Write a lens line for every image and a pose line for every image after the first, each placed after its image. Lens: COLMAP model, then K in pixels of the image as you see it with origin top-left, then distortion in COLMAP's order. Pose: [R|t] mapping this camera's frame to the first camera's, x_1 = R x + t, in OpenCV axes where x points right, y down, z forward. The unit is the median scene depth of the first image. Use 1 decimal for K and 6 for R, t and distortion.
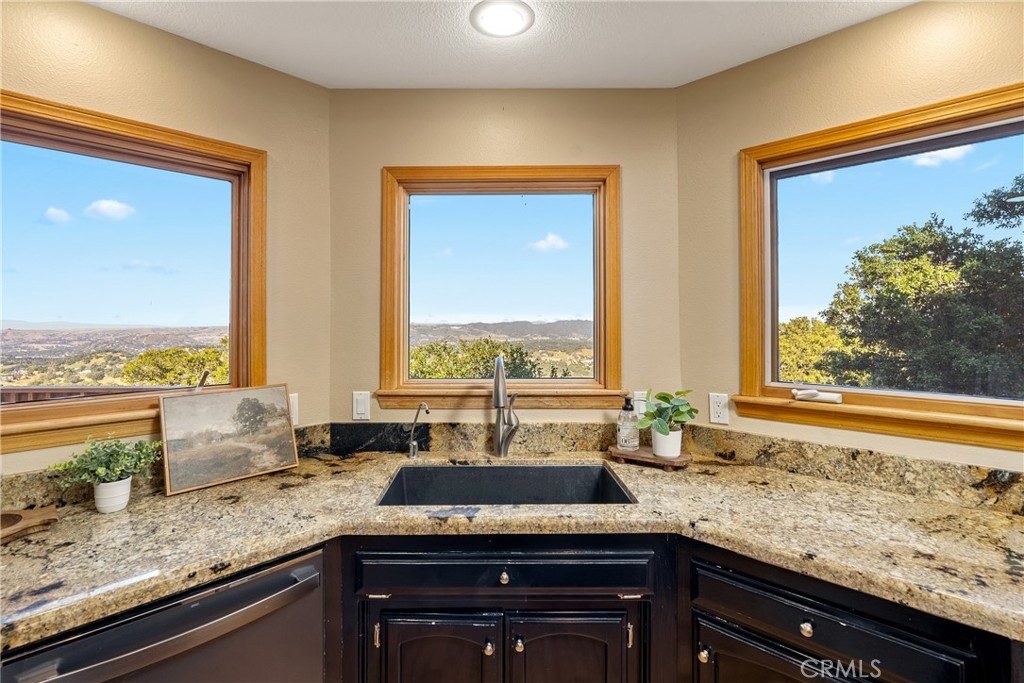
lens RADIAL K [[460.3, 0, 478.0], [0, 460.3, 316.1], [0, 0, 1]] dist [-0.003441, -0.000156]
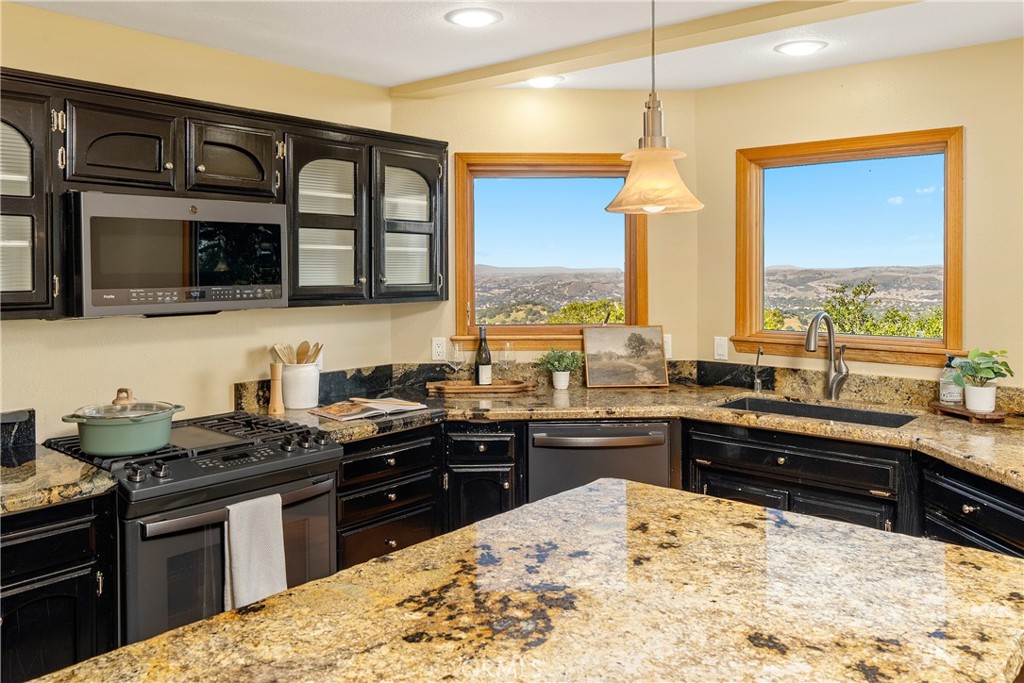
lens RADIAL K [[780.7, 0, 511.4], [0, 780.7, 273.9], [0, 0, 1]] dist [0.001479, 0.000191]
pose [[0.765791, 0.008649, -0.643032, 0.685262], [0.007136, 0.999734, 0.021945, -0.054416], [0.643050, -0.021394, 0.765525, -0.985346]]
